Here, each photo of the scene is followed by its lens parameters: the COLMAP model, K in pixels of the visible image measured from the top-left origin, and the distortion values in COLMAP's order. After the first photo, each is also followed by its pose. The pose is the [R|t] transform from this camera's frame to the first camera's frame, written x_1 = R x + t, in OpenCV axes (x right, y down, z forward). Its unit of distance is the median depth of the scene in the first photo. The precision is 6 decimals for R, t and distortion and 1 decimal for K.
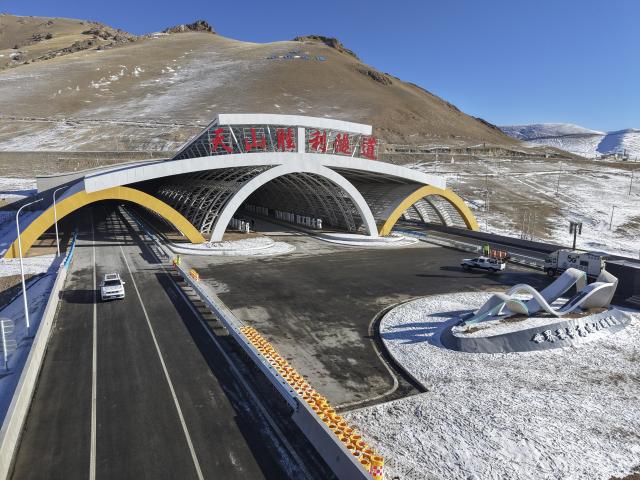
lens RADIAL K [[469.0, 0, 320.0], [0, 469.0, 240.0], [0, 0, 1]] dist [0.003259, -0.001641]
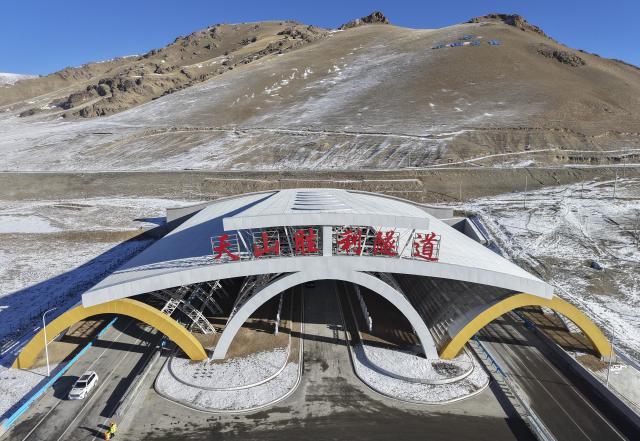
lens RADIAL K [[448.9, 0, 320.0], [0, 448.9, 206.8], [0, 0, 1]] dist [0.004565, 0.000195]
pose [[0.907407, 0.054979, -0.416642, 0.081116], [-0.048073, 0.998477, 0.027057, -0.089092], [0.417495, -0.004522, 0.908668, 0.089799]]
